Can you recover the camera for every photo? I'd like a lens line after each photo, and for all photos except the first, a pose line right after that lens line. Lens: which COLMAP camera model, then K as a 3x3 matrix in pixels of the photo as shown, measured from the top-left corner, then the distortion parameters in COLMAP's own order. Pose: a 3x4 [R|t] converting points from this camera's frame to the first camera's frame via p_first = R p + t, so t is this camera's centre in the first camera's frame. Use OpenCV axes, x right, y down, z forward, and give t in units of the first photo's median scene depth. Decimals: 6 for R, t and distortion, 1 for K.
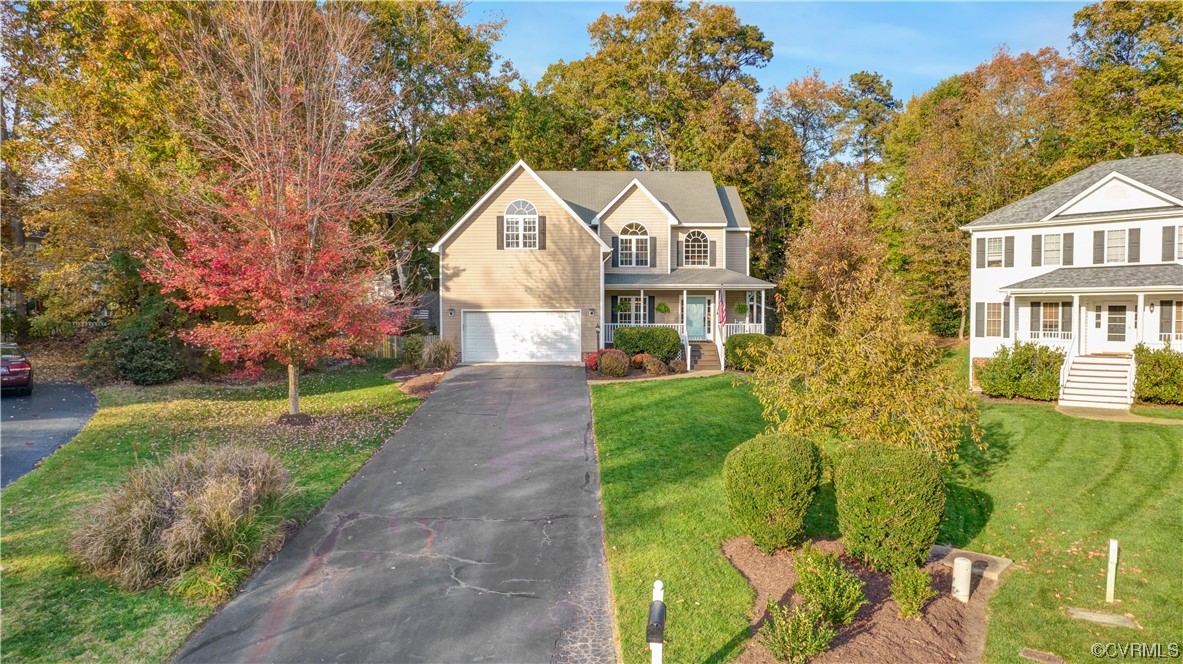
lens RADIAL K [[761.8, 0, 591.5], [0, 761.8, 332.0], [0, 0, 1]] dist [-0.004482, -0.000515]
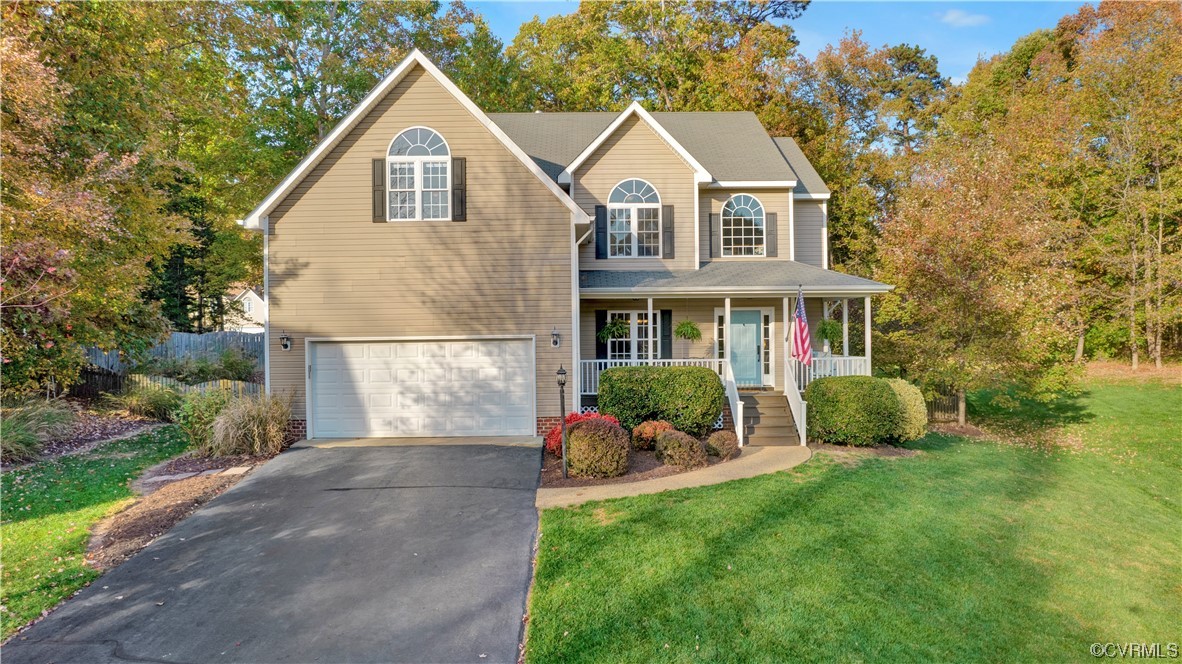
lens RADIAL K [[761.2, 0, 591.0], [0, 761.2, 332.0], [0, 0, 1]] dist [-0.004482, -0.000515]
pose [[0.999937, -0.010918, 0.002580, 0.021317], [0.010988, 0.999516, -0.029119, -0.015037], [-0.002261, 0.029146, 0.999573, 0.438586]]
